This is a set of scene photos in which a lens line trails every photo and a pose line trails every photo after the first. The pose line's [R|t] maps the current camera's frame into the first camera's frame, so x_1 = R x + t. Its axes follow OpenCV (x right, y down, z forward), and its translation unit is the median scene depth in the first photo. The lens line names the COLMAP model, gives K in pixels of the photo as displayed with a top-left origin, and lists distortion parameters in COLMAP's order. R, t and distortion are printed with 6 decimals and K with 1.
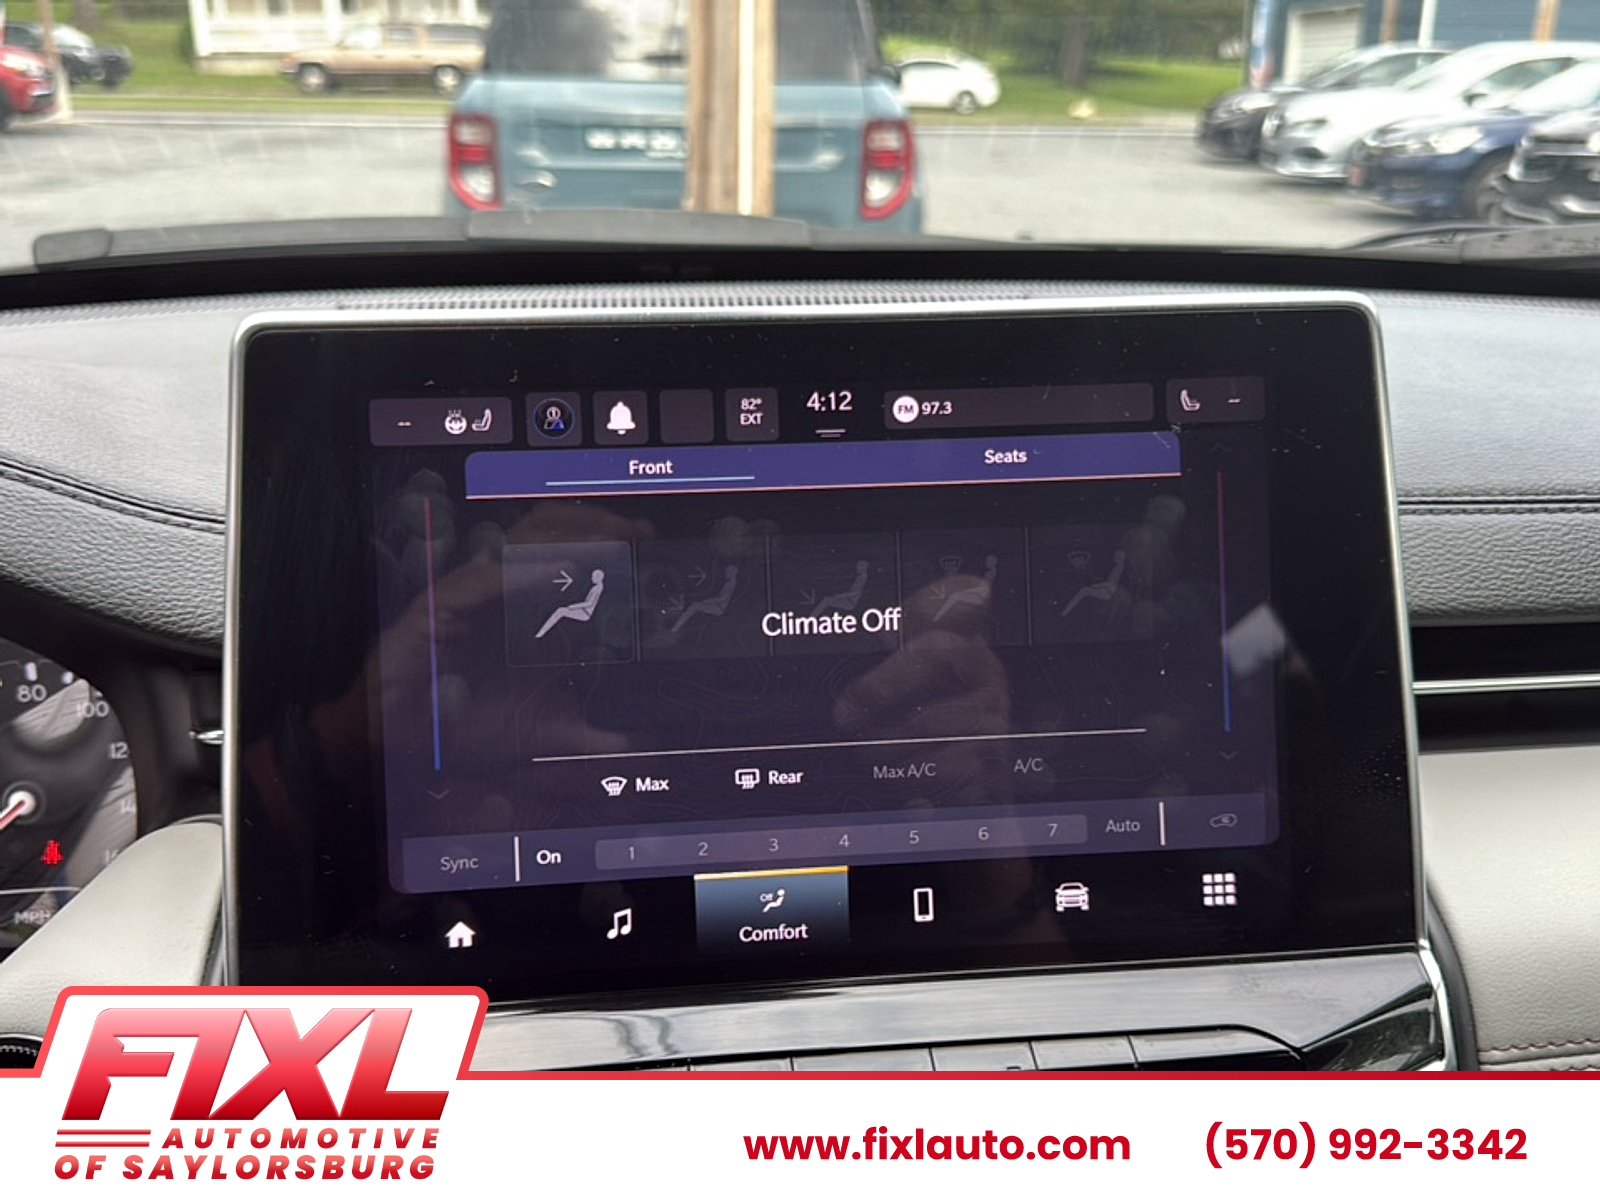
lens RADIAL K [[1502.8, 0, 800.0], [0, 1502.8, 600.0], [0, 0, 1]] dist [0.108822, -0.288584]
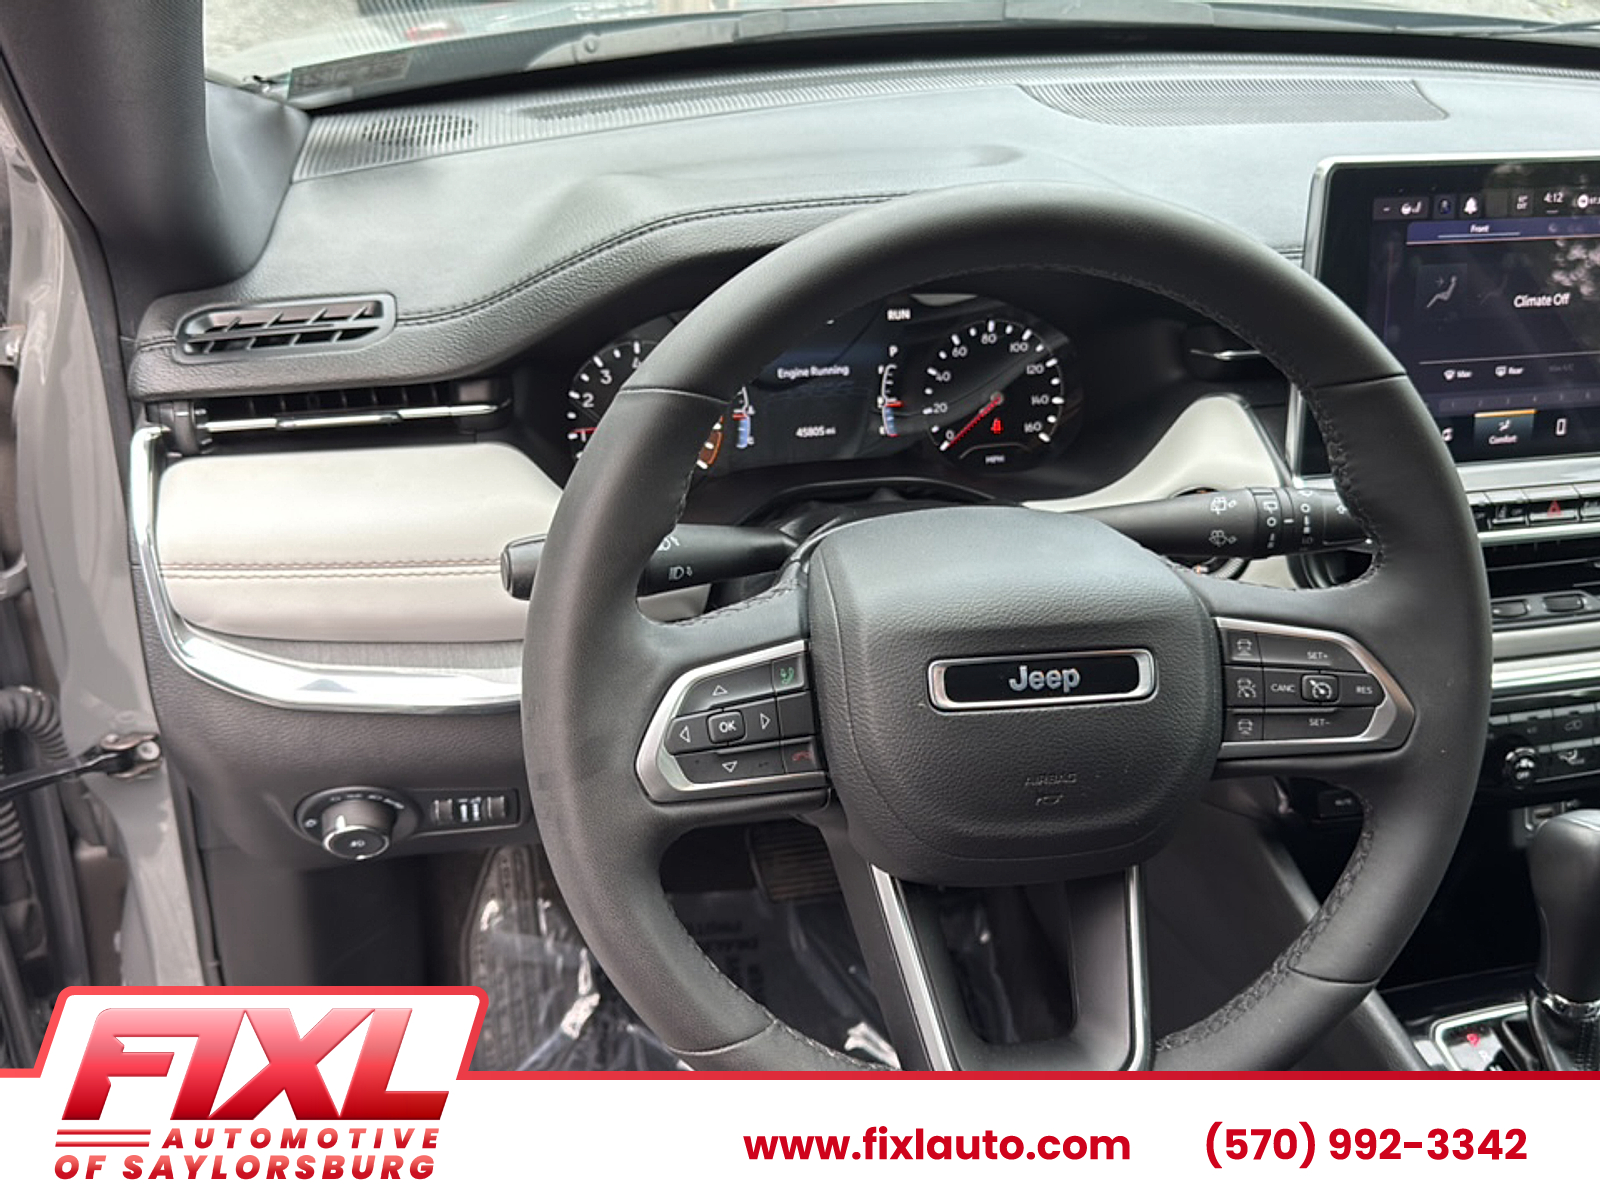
lens RADIAL K [[1458.3, 0, 800.0], [0, 1458.3, 600.0], [0, 0, 1]] dist [0.115340, -0.235685]
pose [[0.991253, -0.029258, 0.128693, -1.349861], [-0.002522, 0.970740, 0.240121, -0.076377], [-0.131953, -0.238345, 0.962175, -1.053817]]
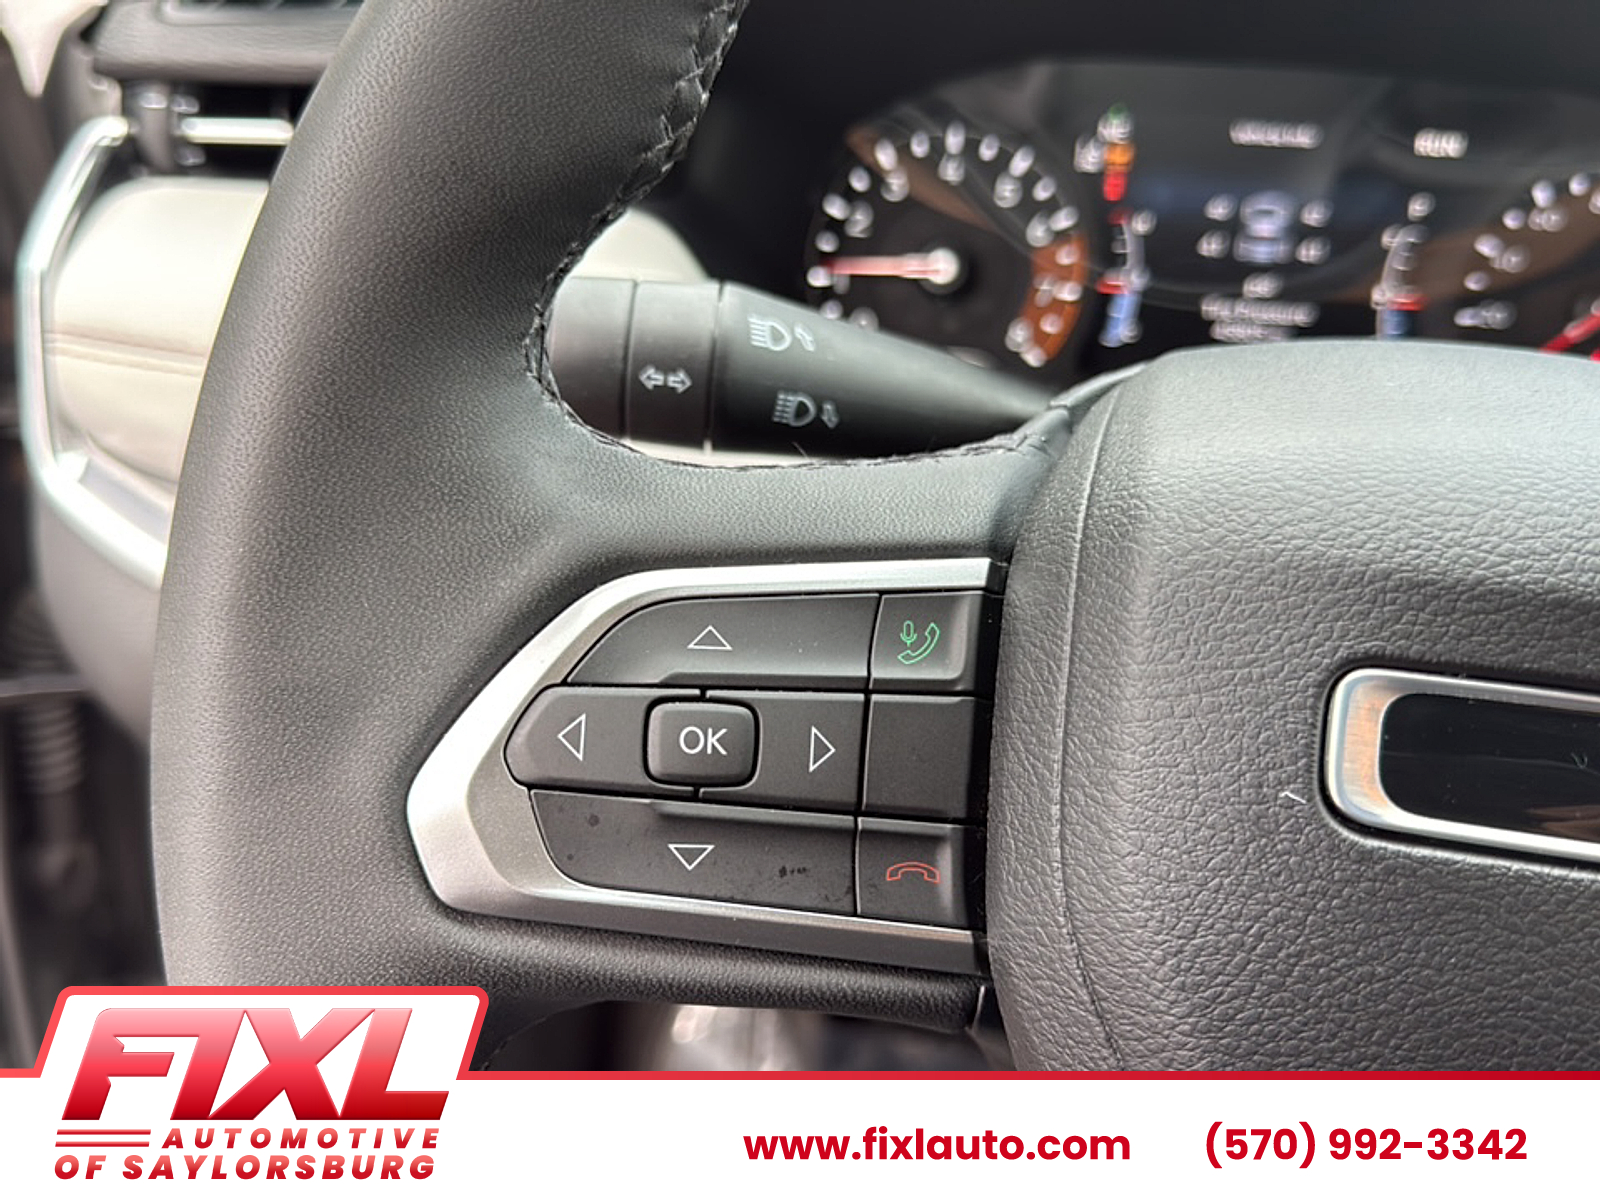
lens RADIAL K [[1502.8, 0, 800.0], [0, 1502.8, 600.0], [0, 0, 1]] dist [0.108822, -0.288584]
pose [[0.971805, 0.146941, -0.184402, -1.110879], [-0.109268, 0.973678, 0.200031, 0.243843], [0.208941, -0.174242, 0.962280, -0.150509]]
